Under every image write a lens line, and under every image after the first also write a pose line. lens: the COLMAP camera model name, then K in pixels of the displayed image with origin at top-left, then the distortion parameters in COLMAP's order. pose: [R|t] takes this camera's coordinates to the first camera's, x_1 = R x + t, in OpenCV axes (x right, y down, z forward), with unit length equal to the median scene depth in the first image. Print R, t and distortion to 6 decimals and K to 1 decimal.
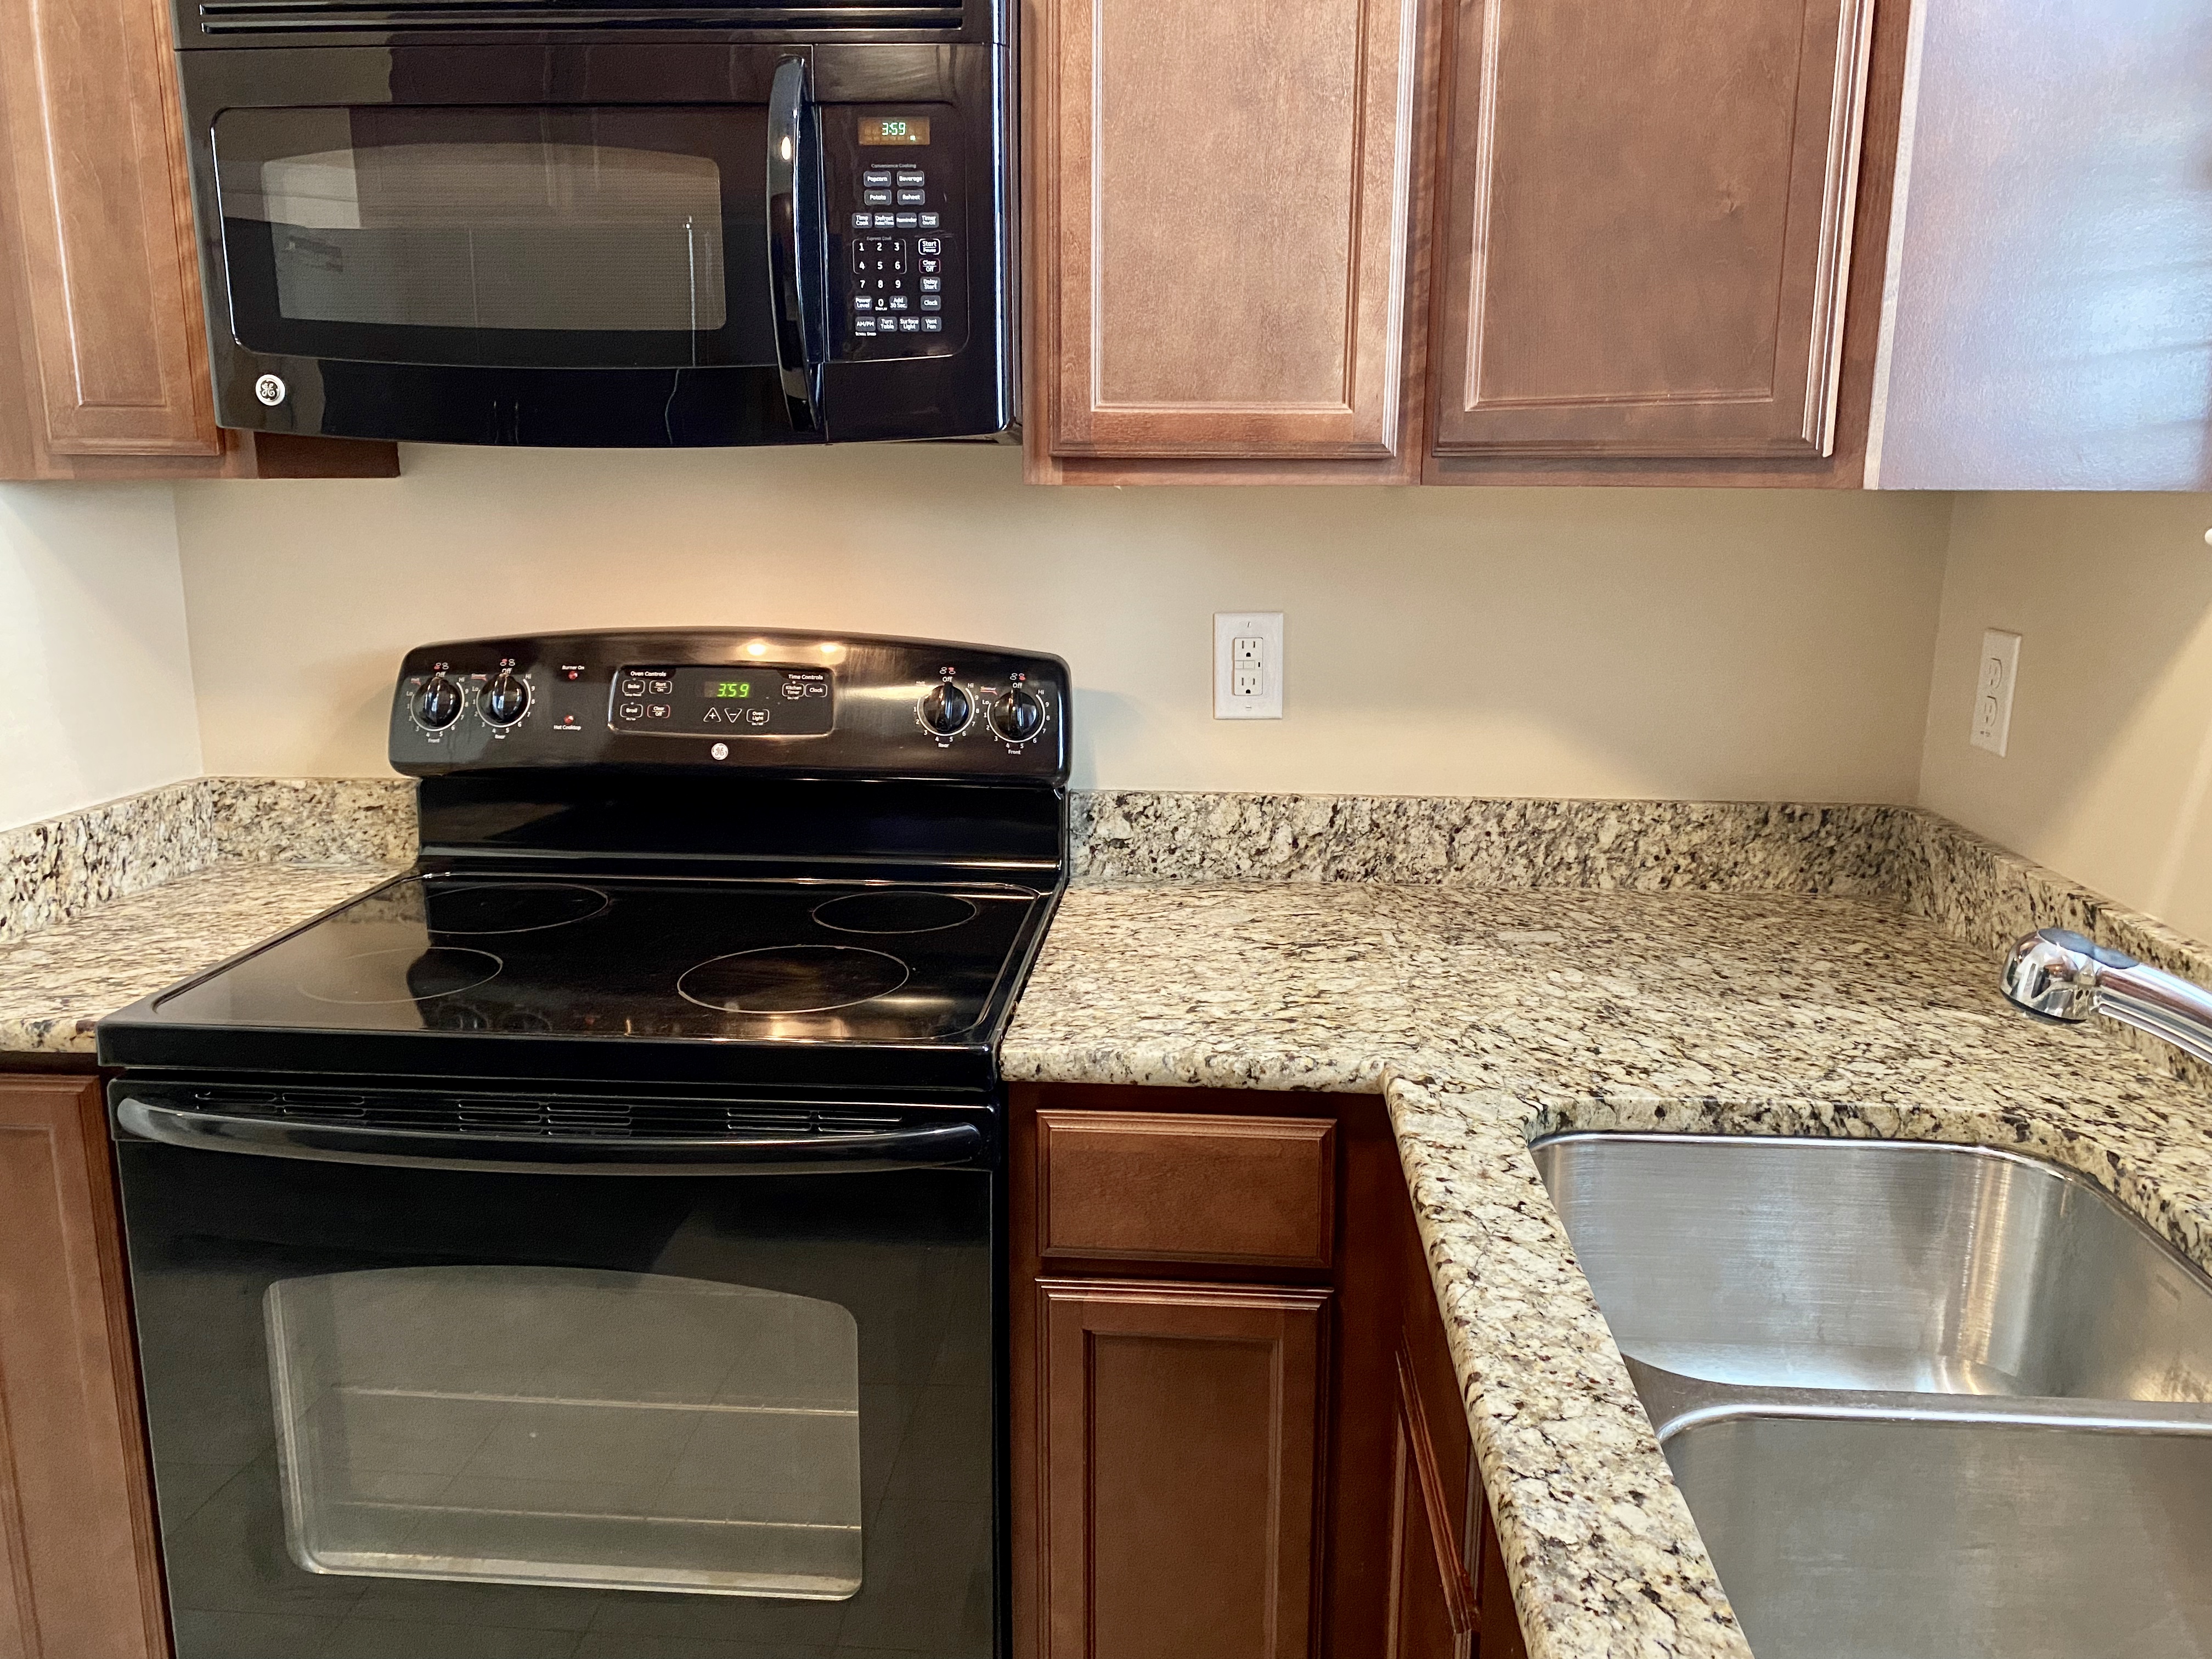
lens RADIAL K [[1660.4, 0, 1104.6], [0, 1660.4, 831.5], [0, 0, 1]] dist [0.002197, 0.000096]
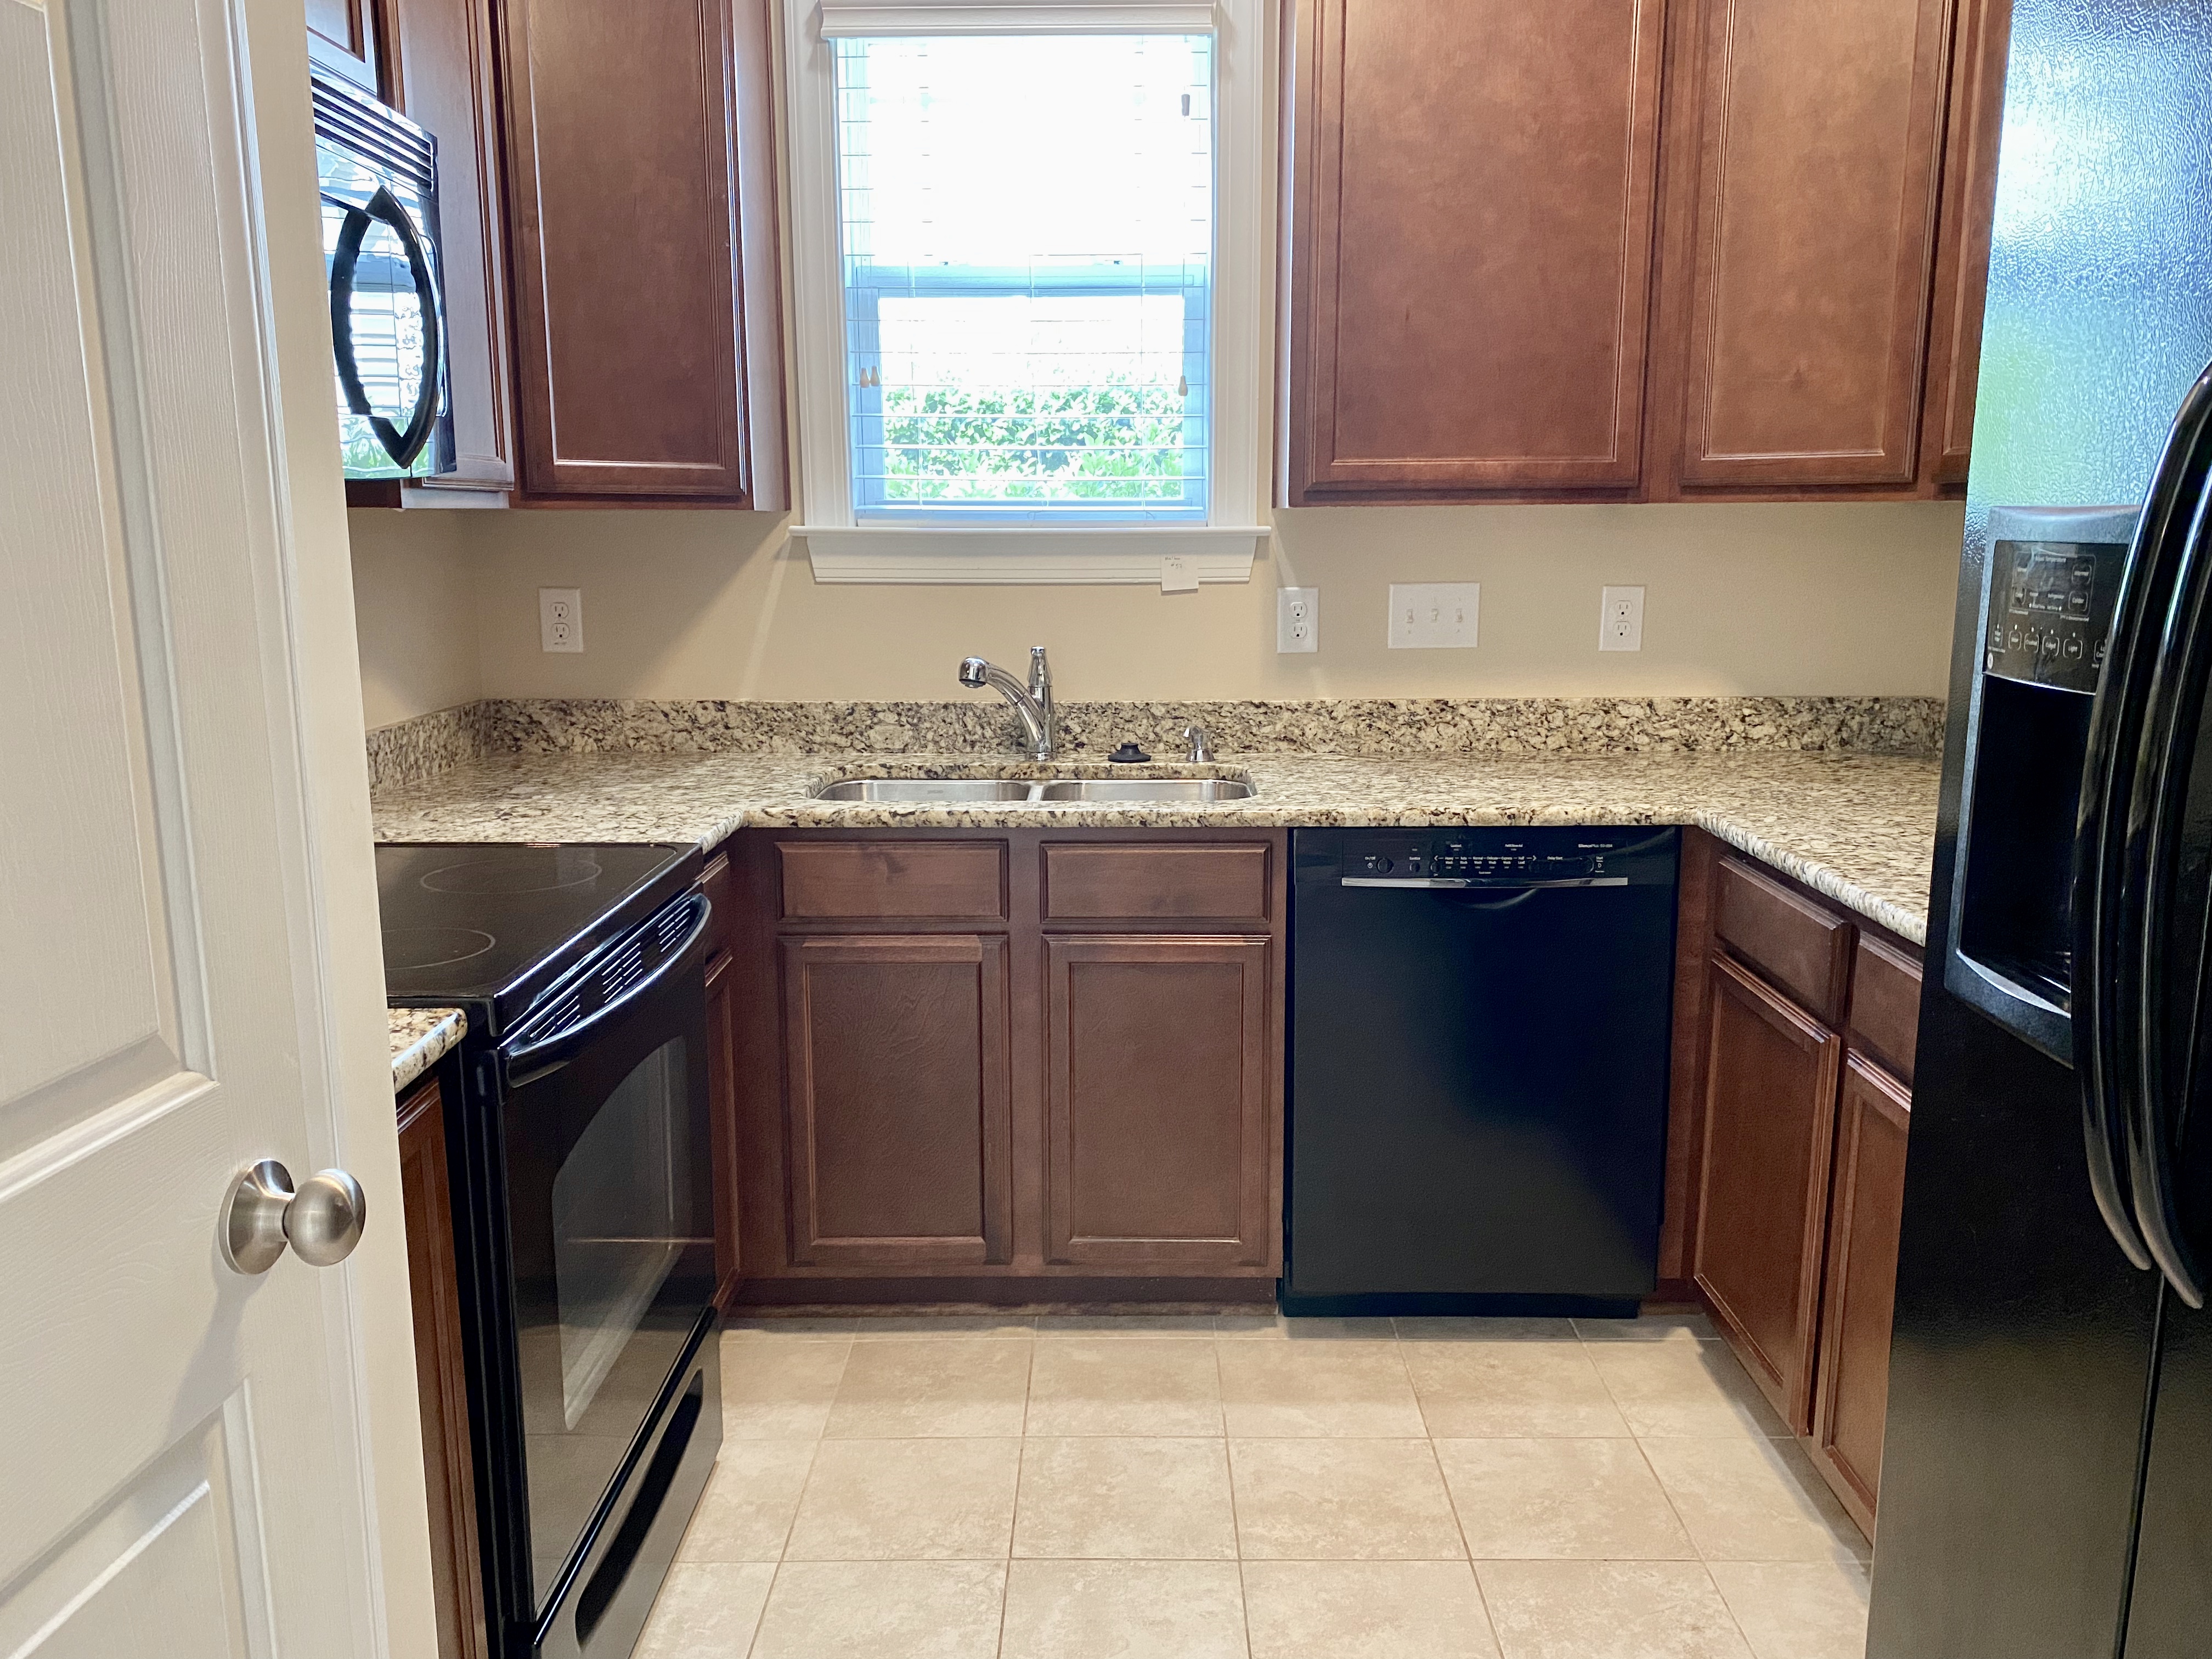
lens RADIAL K [[1660.4, 0, 1106.5], [0, 1660.4, 829.6], [0, 0, 1]] dist [0.002197, 0.000096]
pose [[-0.059296, -0.188513, 0.980279, -1.335491], [0.206491, 0.958451, 0.196806, -0.097974], [-0.976650, 0.214089, -0.017906, 0.488927]]
